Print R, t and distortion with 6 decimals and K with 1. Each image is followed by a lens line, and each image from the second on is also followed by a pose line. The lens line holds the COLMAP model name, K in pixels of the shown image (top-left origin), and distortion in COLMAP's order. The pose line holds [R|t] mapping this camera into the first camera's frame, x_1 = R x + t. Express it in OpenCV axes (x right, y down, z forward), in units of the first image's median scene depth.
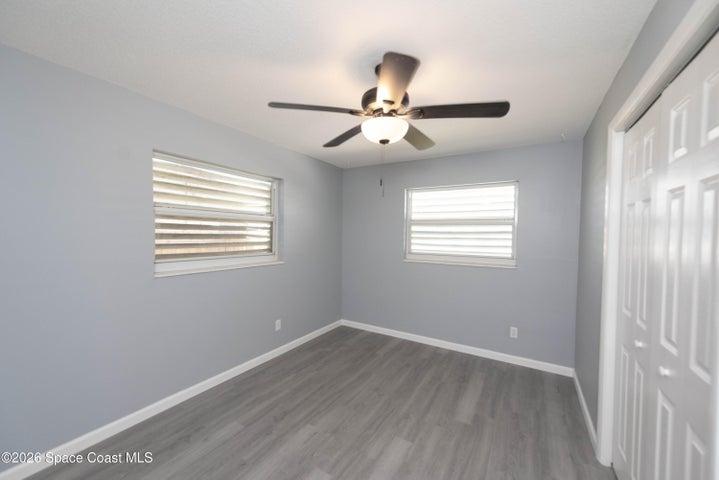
lens RADIAL K [[284.8, 0, 358.8], [0, 284.8, 238.3], [0, 0, 1]] dist [0.014220, -0.001340]
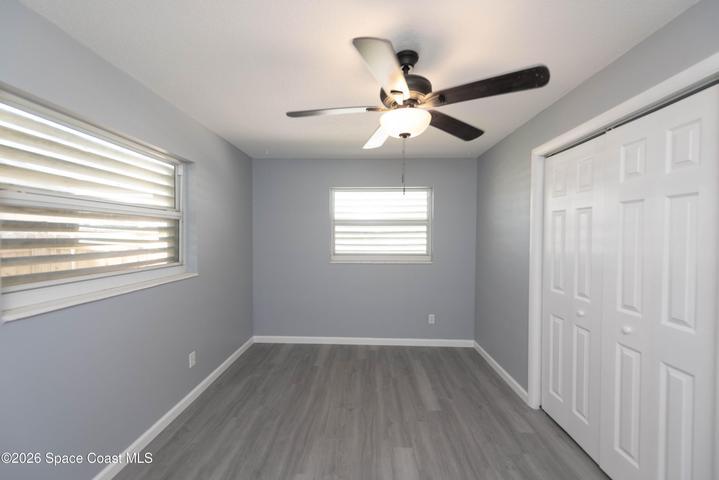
lens RADIAL K [[284.8, 0, 360.0], [0, 284.8, 239.6], [0, 0, 1]] dist [0.014220, -0.001340]
pose [[0.872920, -0.020566, 0.487430, -0.258938], [0.019052, 0.999786, 0.008064, -0.004673], [-0.487491, 0.002247, 0.873125, 0.138546]]
